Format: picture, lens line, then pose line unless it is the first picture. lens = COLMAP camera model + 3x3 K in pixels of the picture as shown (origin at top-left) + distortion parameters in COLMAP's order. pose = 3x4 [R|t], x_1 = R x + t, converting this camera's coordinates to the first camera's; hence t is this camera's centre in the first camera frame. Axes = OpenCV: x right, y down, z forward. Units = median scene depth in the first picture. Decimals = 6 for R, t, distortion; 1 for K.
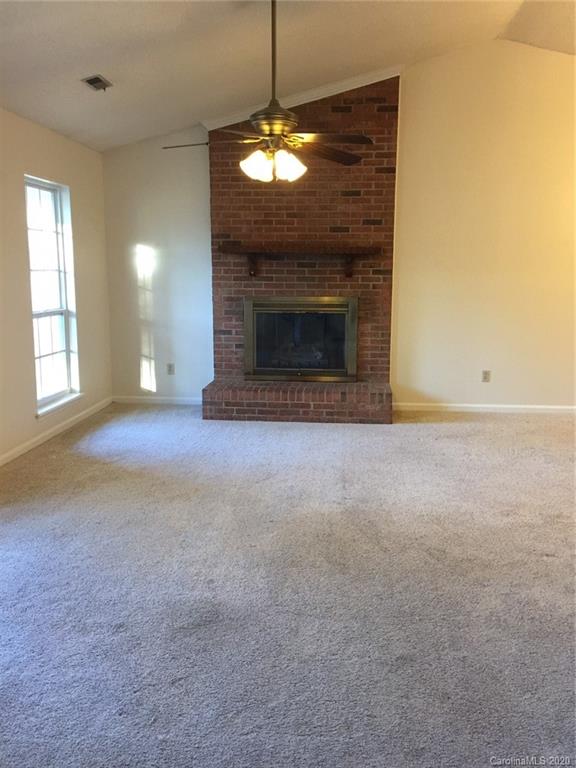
lens RADIAL K [[649.6, 0, 288.0], [0, 649.6, 384.0], [0, 0, 1]] dist [0.095917, -0.138602]
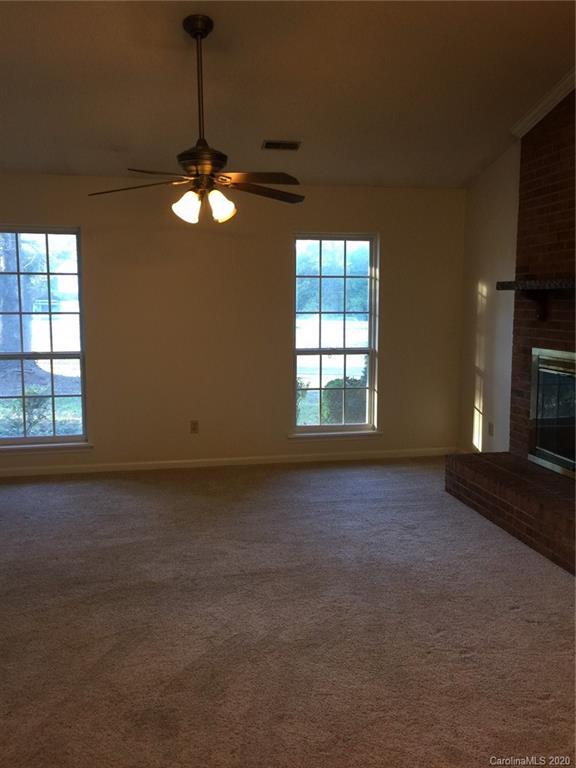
lens RADIAL K [[659.0, 0, 288.0], [0, 659.0, 384.0], [0, 0, 1]] dist [0.103572, -0.170035]
pose [[0.288814, 0.111797, -0.950835, 0.826862], [-0.170734, 0.983253, 0.063748, -0.136057], [0.942038, 0.143928, 0.303065, 0.735953]]
